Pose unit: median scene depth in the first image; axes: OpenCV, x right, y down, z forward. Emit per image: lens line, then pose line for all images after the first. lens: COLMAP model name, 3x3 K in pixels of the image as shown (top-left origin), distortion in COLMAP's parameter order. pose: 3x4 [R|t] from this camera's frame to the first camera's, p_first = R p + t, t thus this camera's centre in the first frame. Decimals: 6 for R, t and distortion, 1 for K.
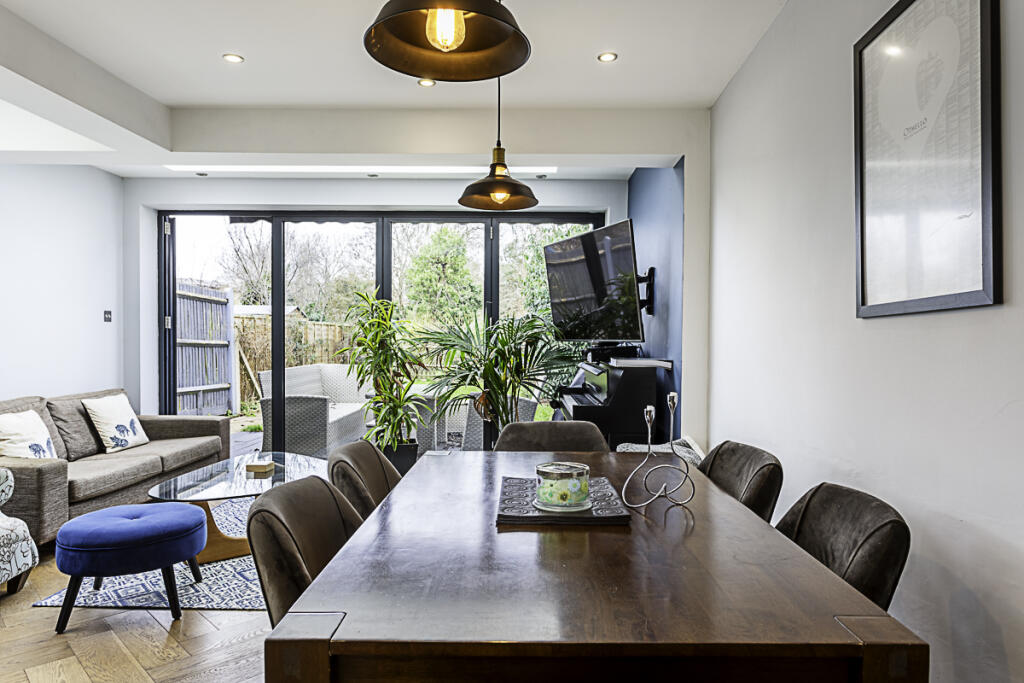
lens RADIAL K [[654.8, 0, 512.0], [0, 654.8, 341.5], [0, 0, 1]] dist [-0.004402, -0.000433]
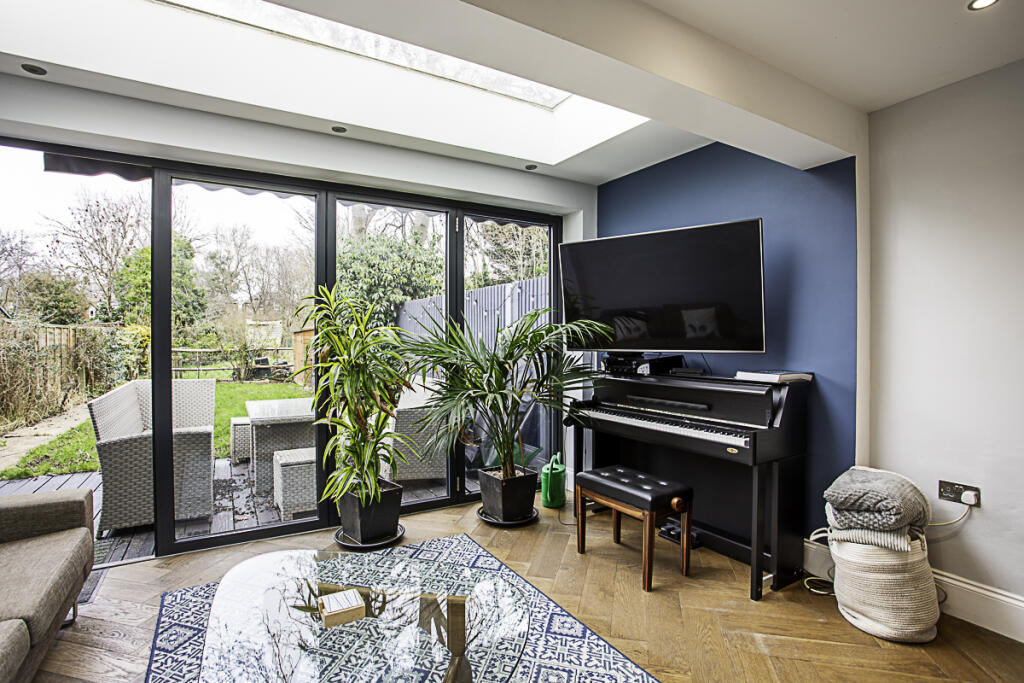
lens RADIAL K [[504.0, 0, 518.1], [0, 504.0, 336.6], [0, 0, 1]] dist [-0.029491, 0.000306]
pose [[0.850238, -0.008333, 0.526333, -0.339352], [0.011131, 0.999936, -0.002150, -0.017863], [-0.526282, 0.007686, 0.850276, 0.423508]]
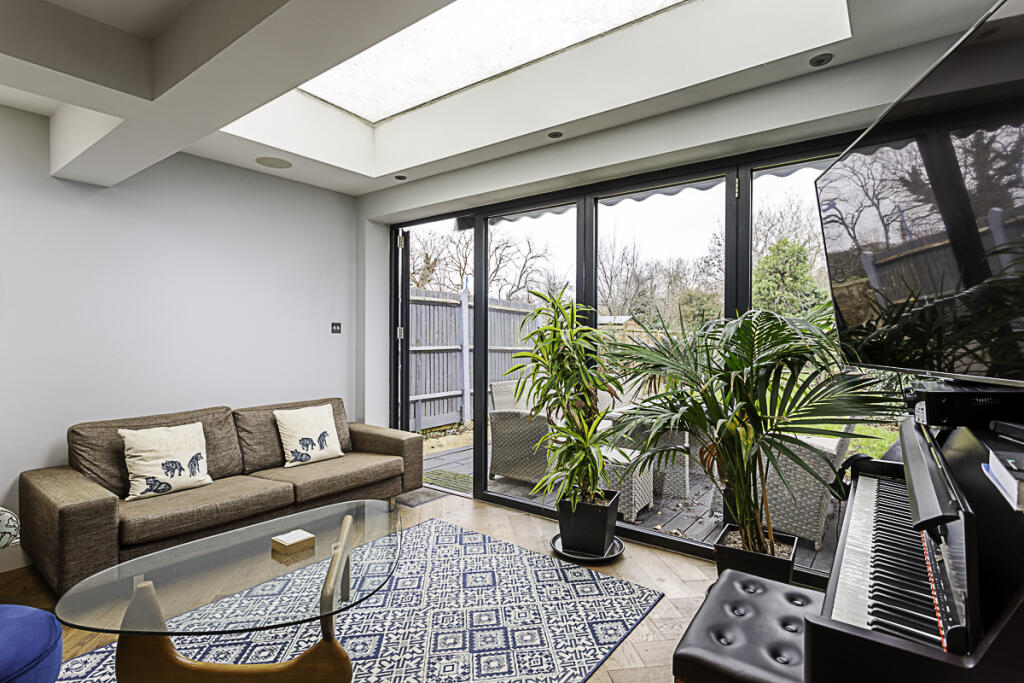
lens RADIAL K [[499.3, 0, 504.8], [0, 499.3, 341.9], [0, 0, 1]] dist [0.004321, 0.000626]
pose [[0.806757, 0.002199, -0.590879, 0.080107], [-0.004354, 0.999988, -0.002224, -0.015575], [0.590867, 0.004367, 0.806757, 0.510191]]
